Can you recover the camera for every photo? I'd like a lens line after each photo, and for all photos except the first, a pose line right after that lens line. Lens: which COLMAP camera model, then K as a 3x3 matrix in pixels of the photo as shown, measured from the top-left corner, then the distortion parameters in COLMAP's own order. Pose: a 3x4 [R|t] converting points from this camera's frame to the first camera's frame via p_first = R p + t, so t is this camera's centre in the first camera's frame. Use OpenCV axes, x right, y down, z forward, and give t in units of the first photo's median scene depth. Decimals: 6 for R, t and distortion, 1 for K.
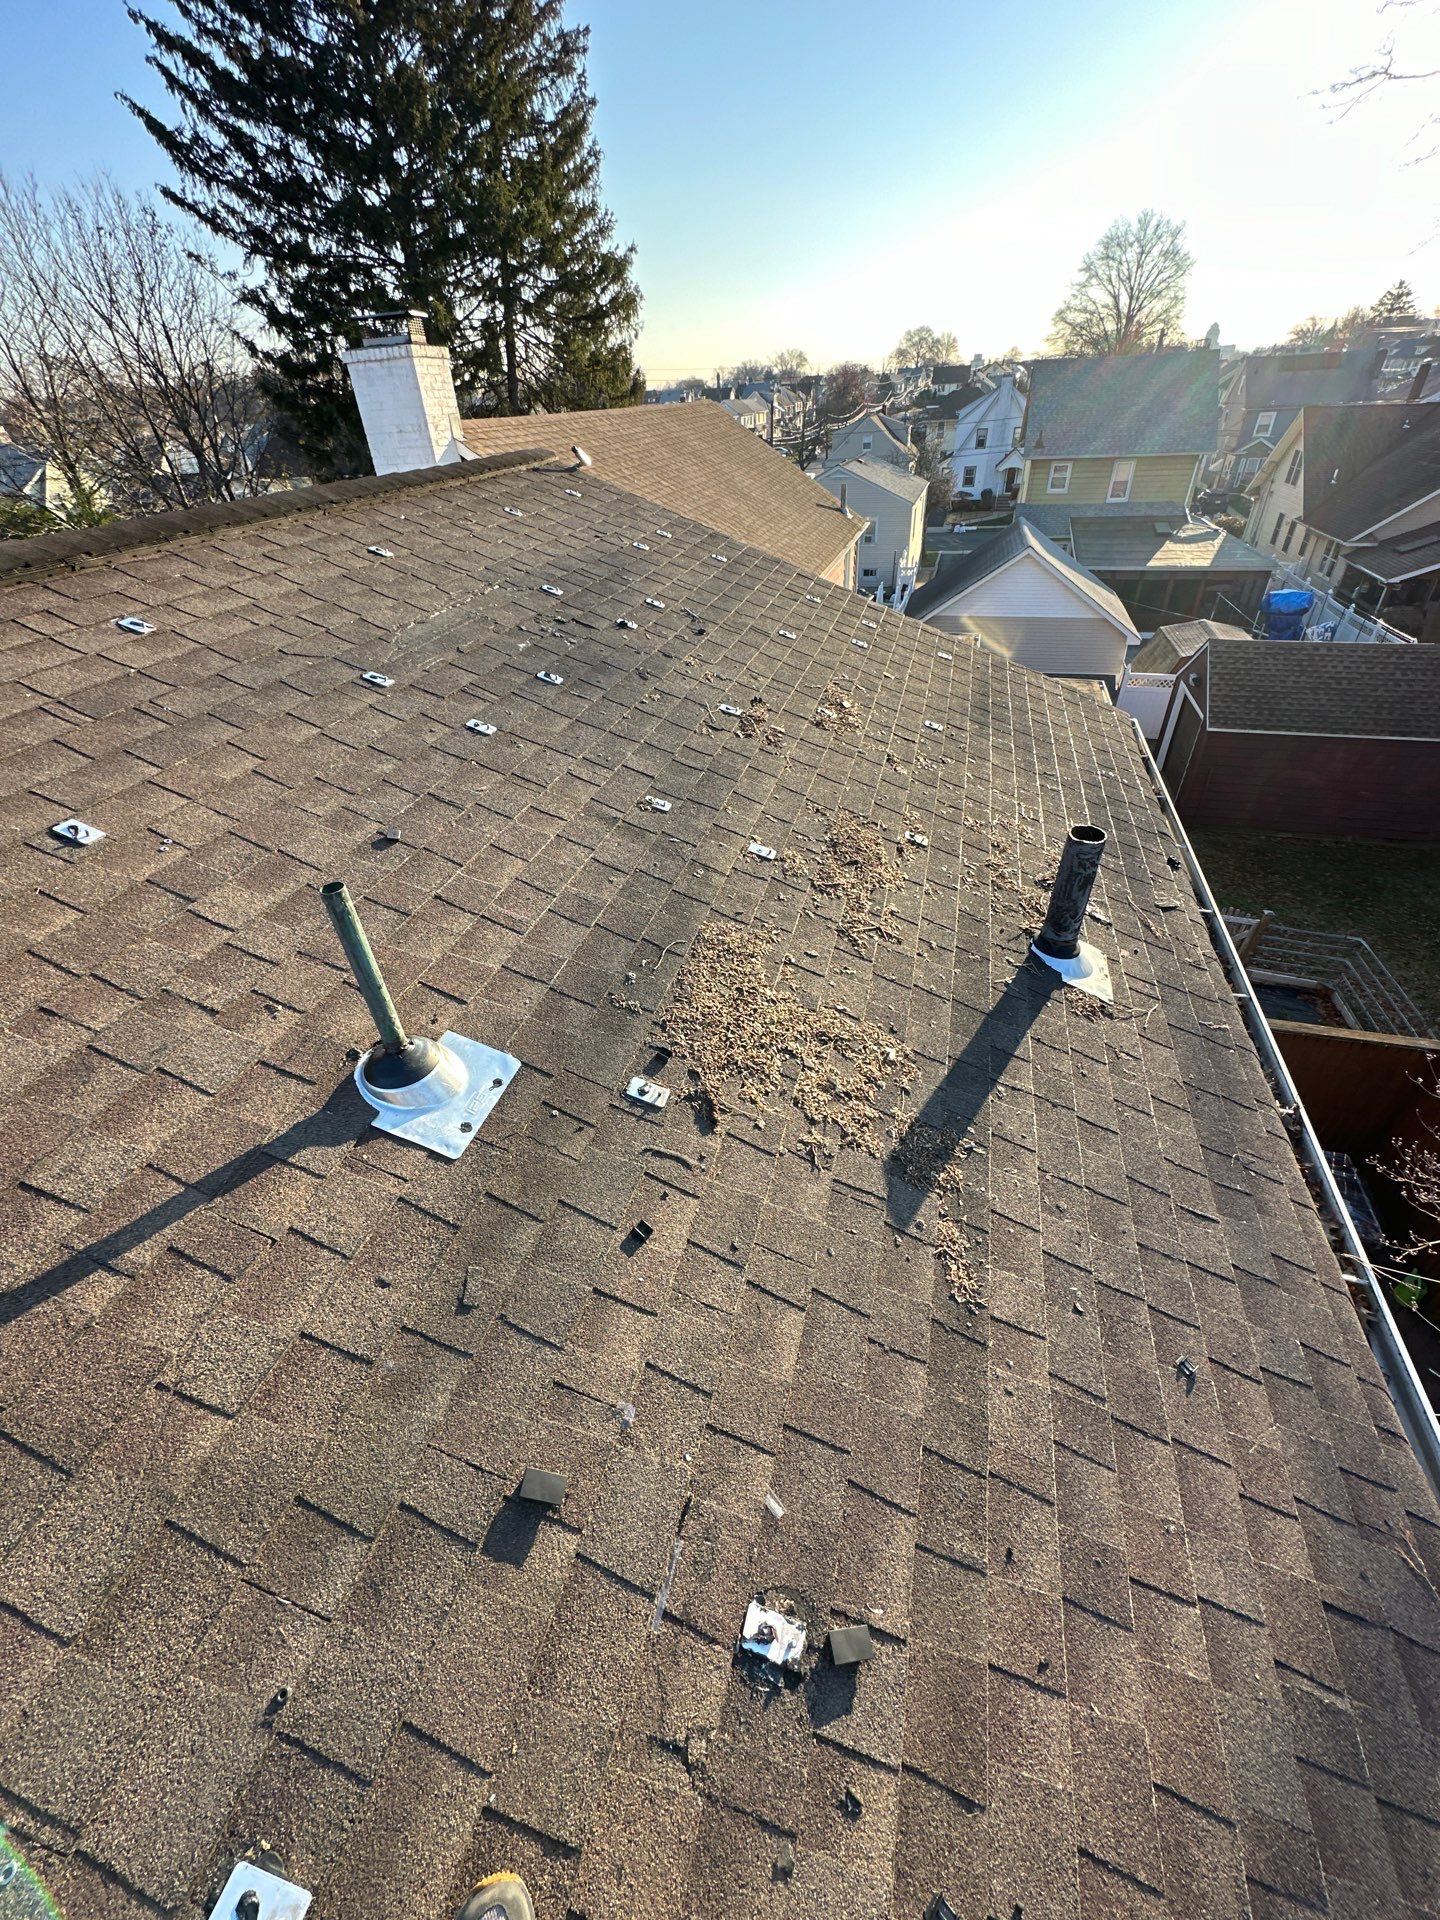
lens RADIAL K [[761.5, 0, 719.6], [0, 761.5, 960.9], [0, 0, 1]] dist [-0.000324, -0.000113]
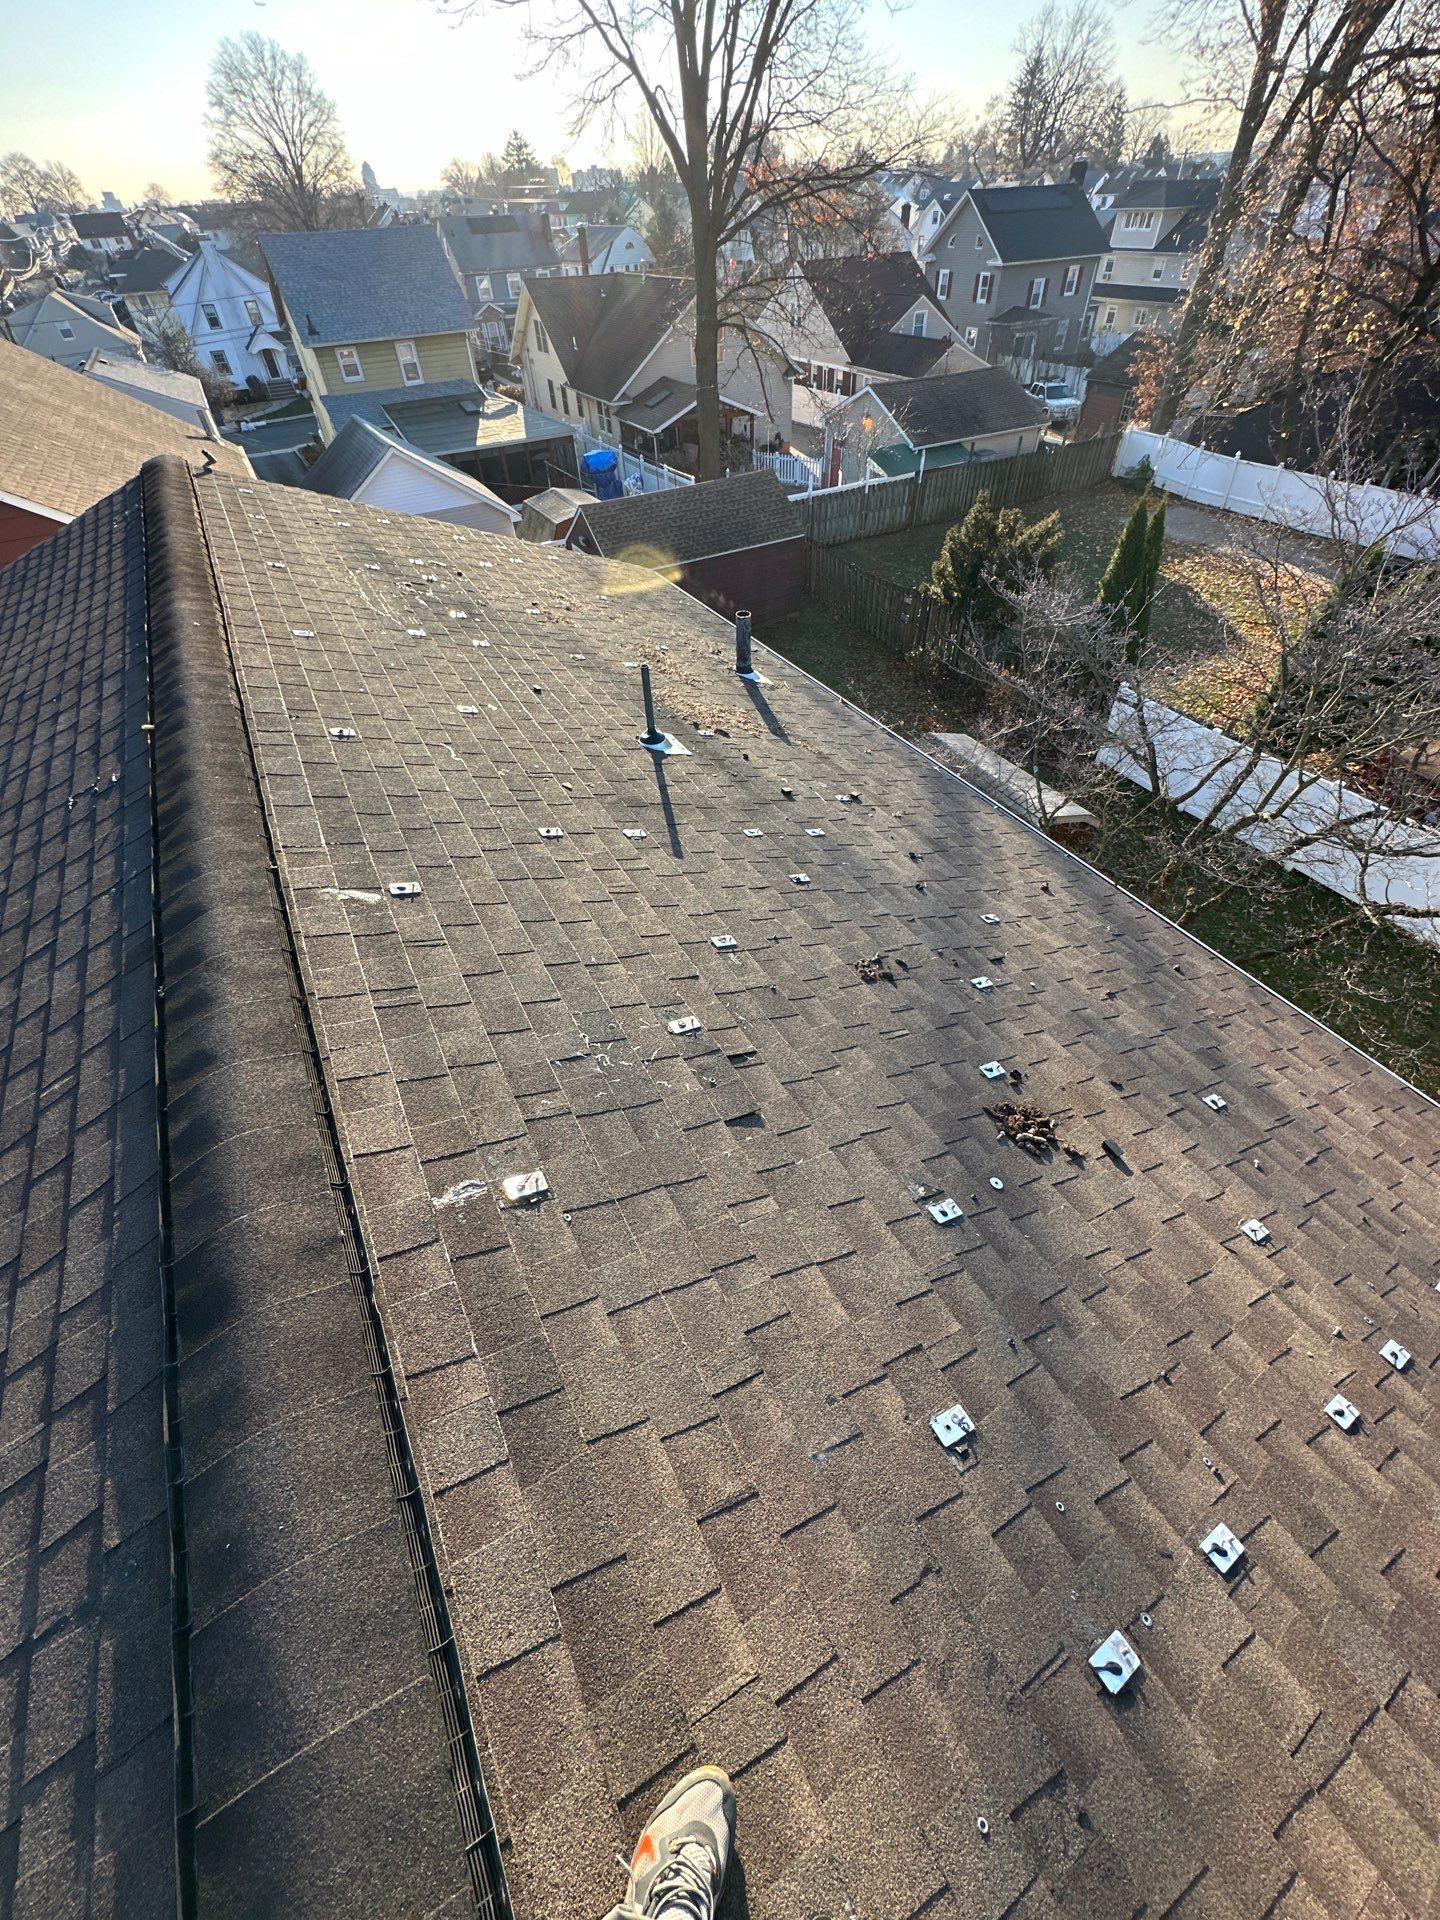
lens RADIAL K [[761.5, 0, 719.6], [0, 761.5, 960.9], [0, 0, 1]] dist [-0.000324, -0.000113]
pose [[0.714303, -0.483183, 0.506266, -0.092731], [0.421916, 0.874479, 0.239317, 0.012973], [-0.558353, 0.042657, 0.828506, -0.063242]]
